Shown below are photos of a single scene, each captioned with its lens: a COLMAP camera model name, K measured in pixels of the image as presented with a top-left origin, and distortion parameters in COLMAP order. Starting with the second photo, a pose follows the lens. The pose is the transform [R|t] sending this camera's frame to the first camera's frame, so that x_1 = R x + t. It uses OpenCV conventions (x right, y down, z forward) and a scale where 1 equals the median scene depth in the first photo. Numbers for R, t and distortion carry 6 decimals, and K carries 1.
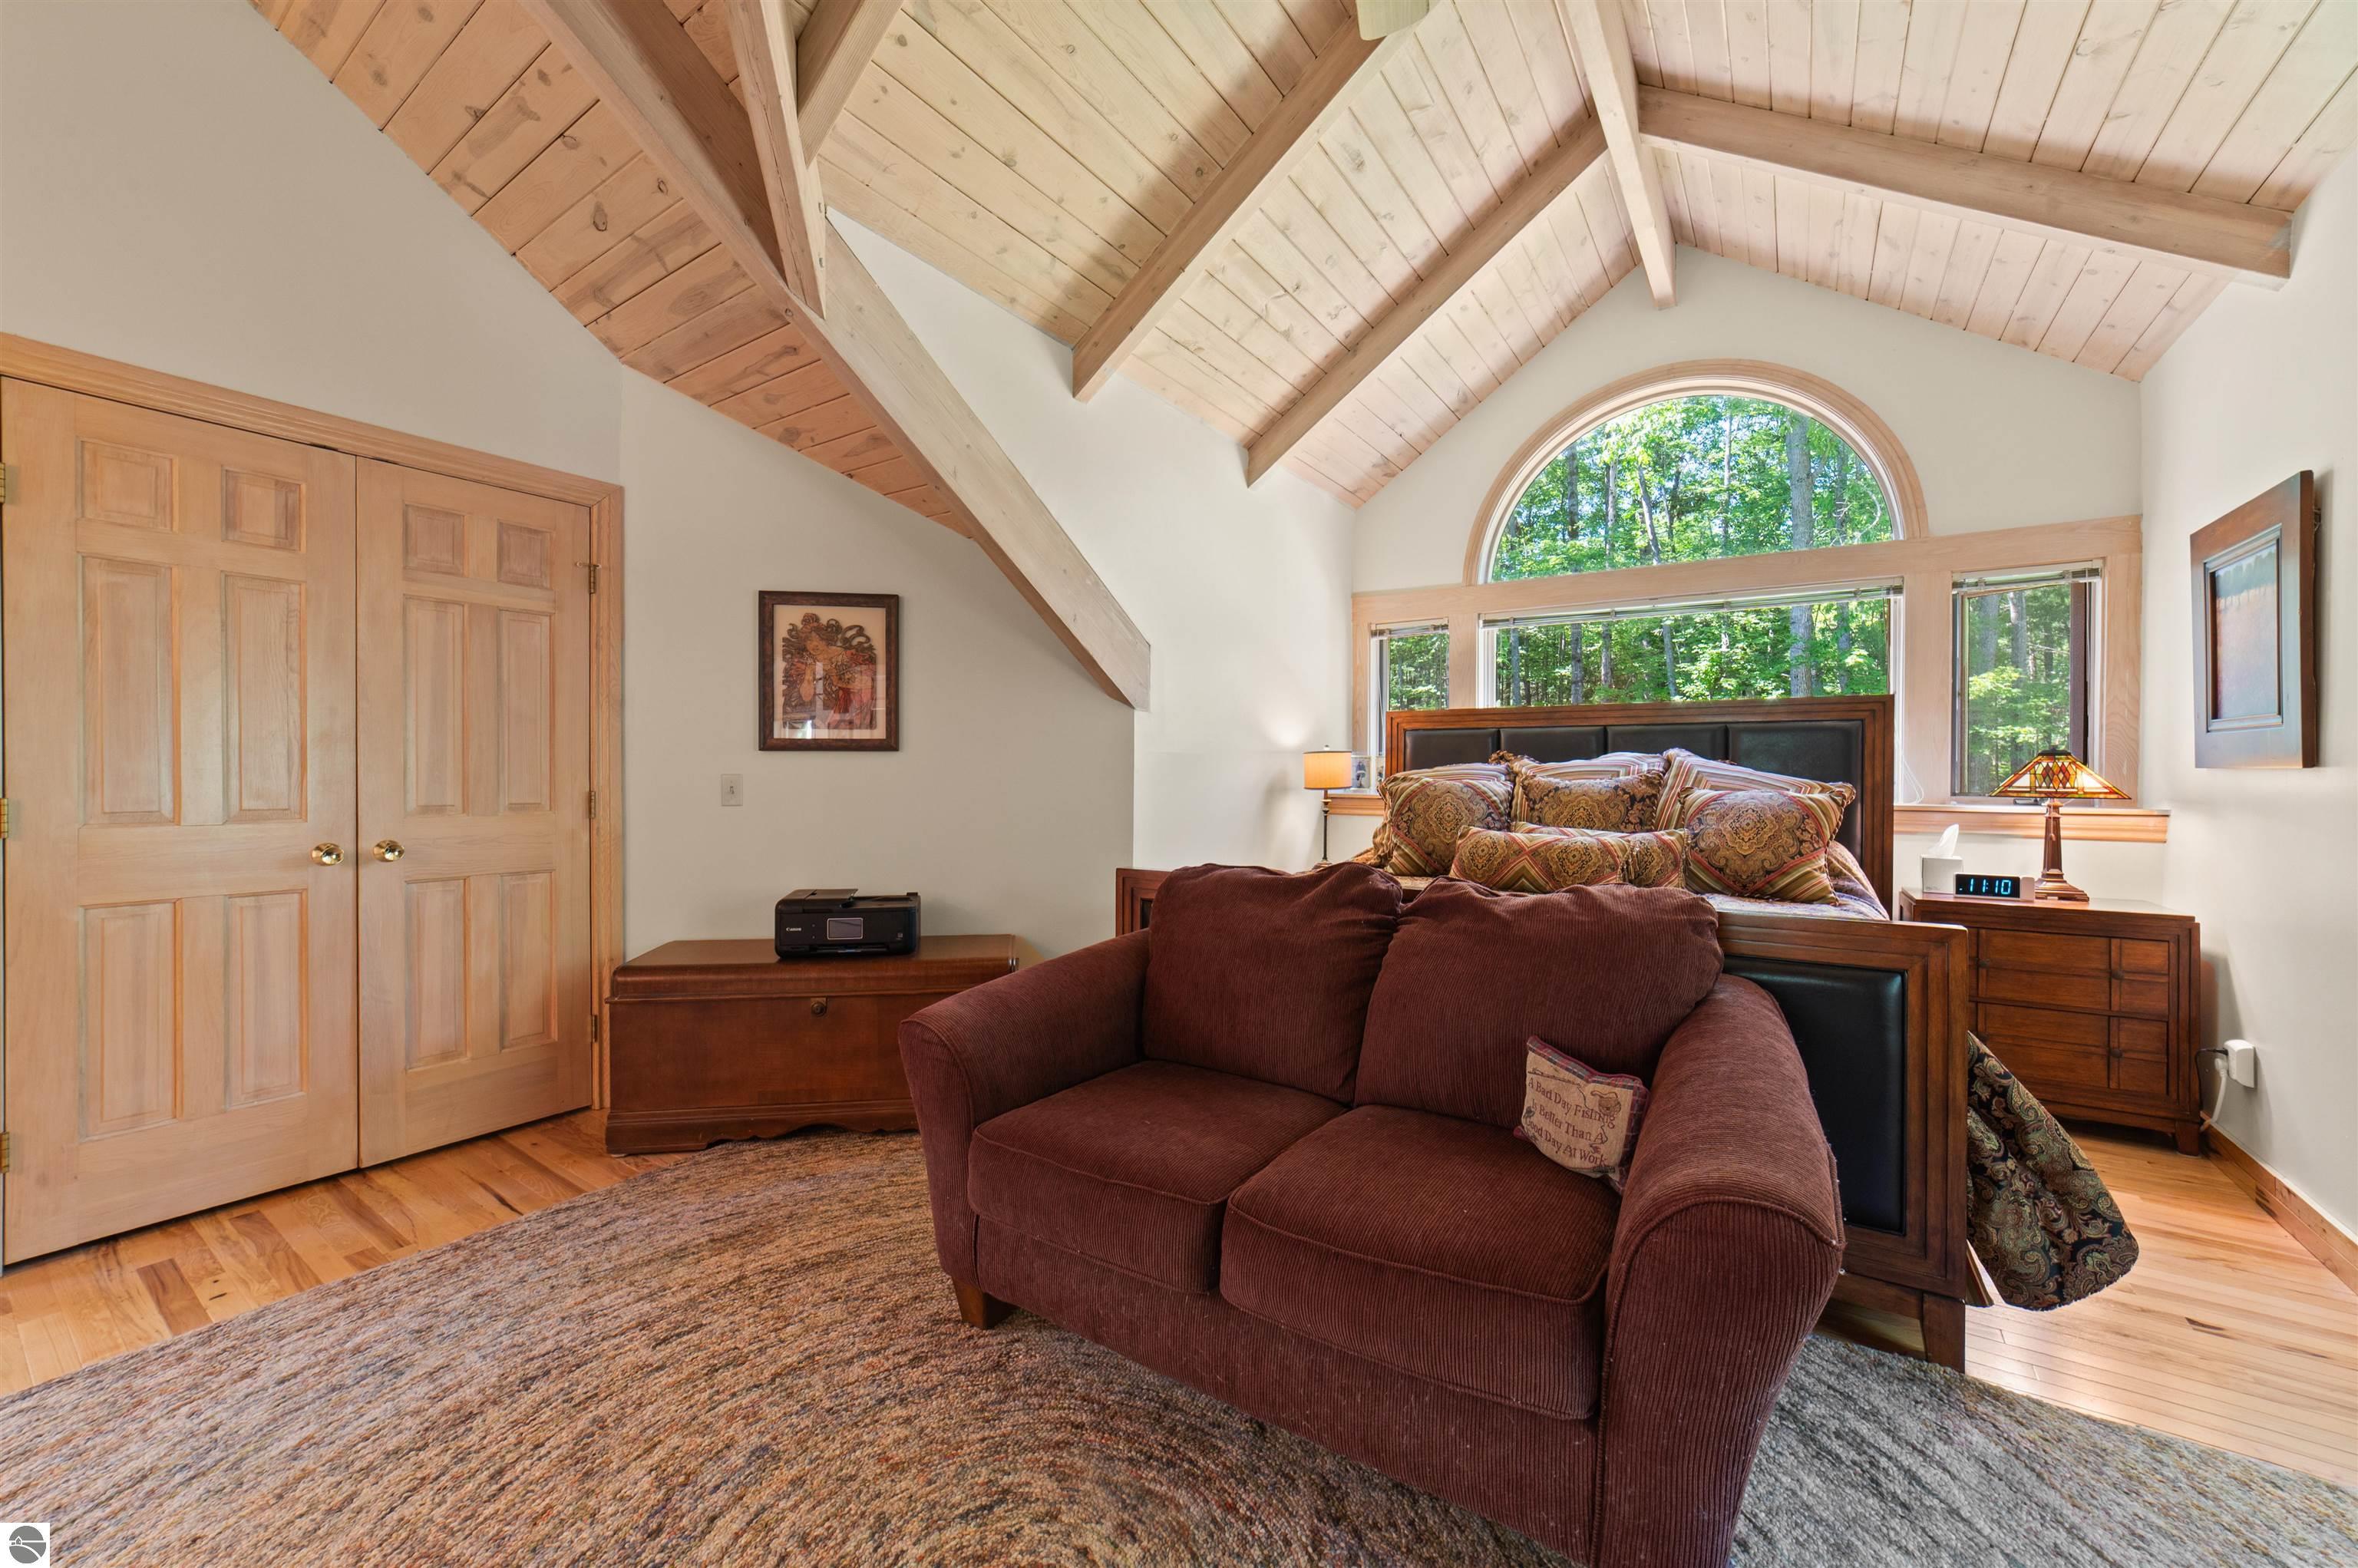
lens RADIAL K [[905.8, 0, 1181.4], [0, 905.8, 773.5], [0, 0, 1]] dist [-0.022616, 0.008354]
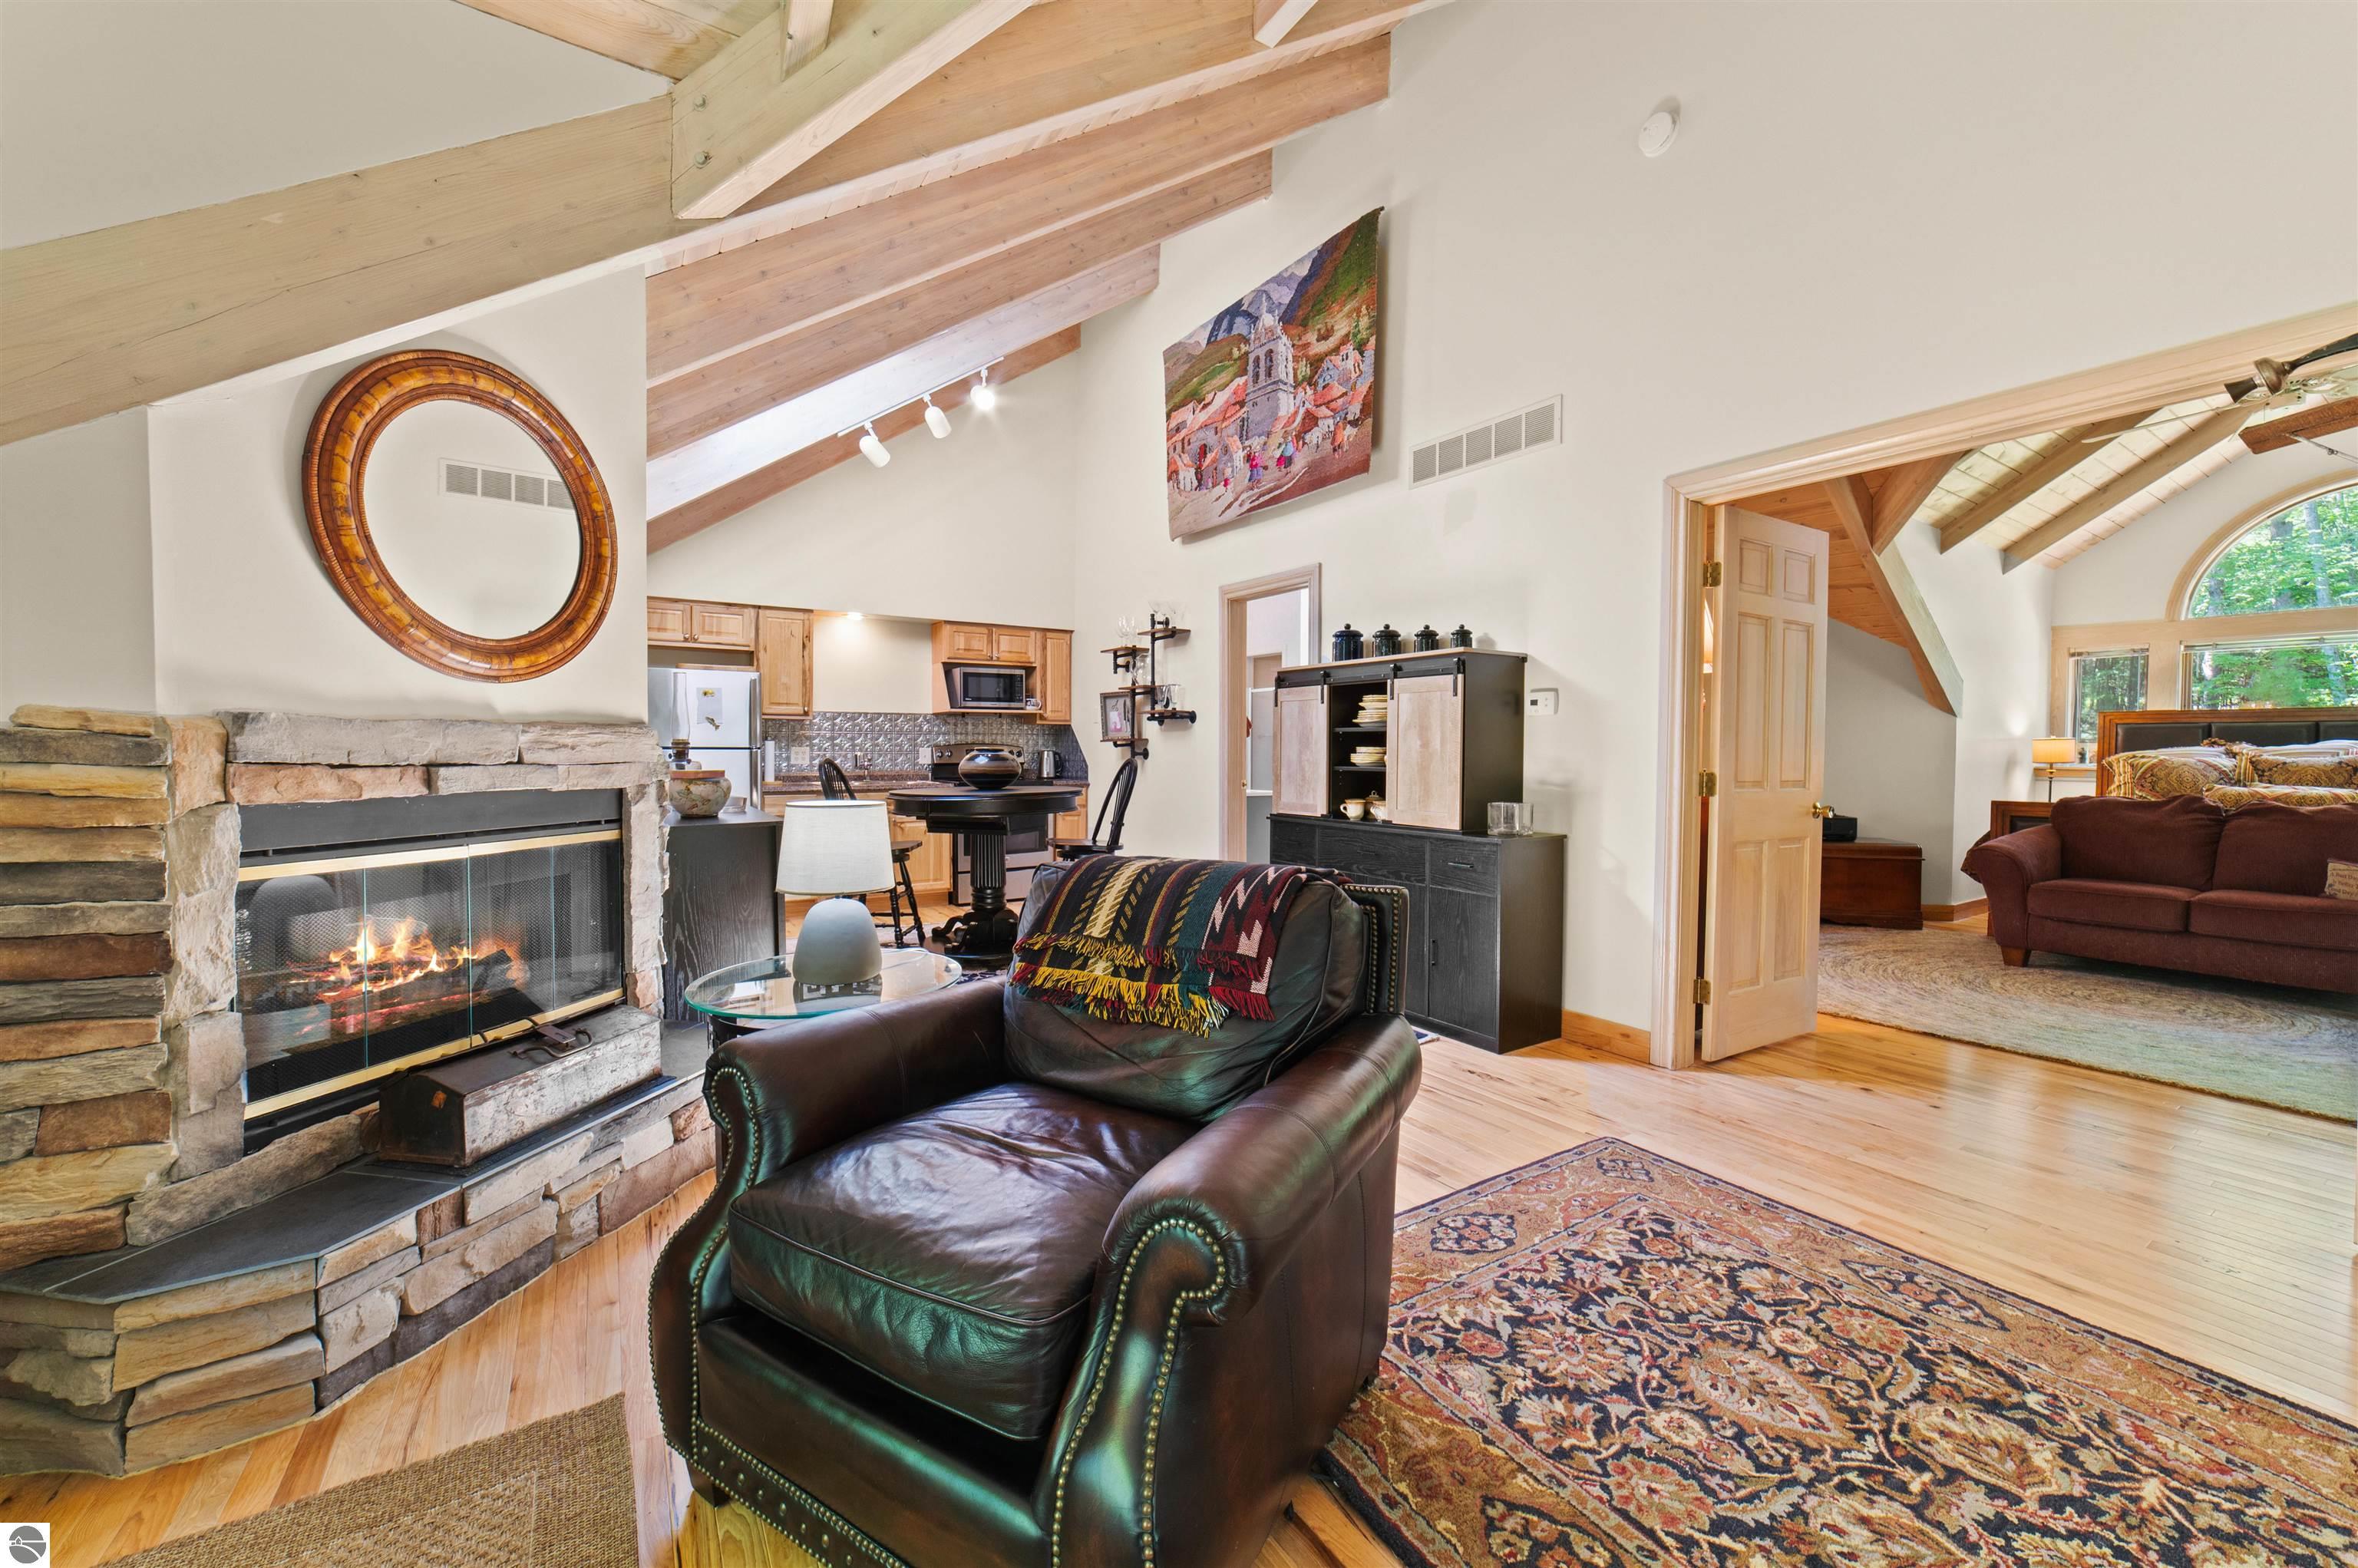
lens RADIAL K [[905.8, 0, 1181.4], [0, 905.8, 773.5], [0, 0, 1]] dist [-0.022616, 0.008354]
pose [[0.920654, 0.011167, -0.390219, -0.965363], [-0.001388, 0.999678, 0.025334, -0.002691], [0.390376, -0.022782, 0.920373, -1.541361]]
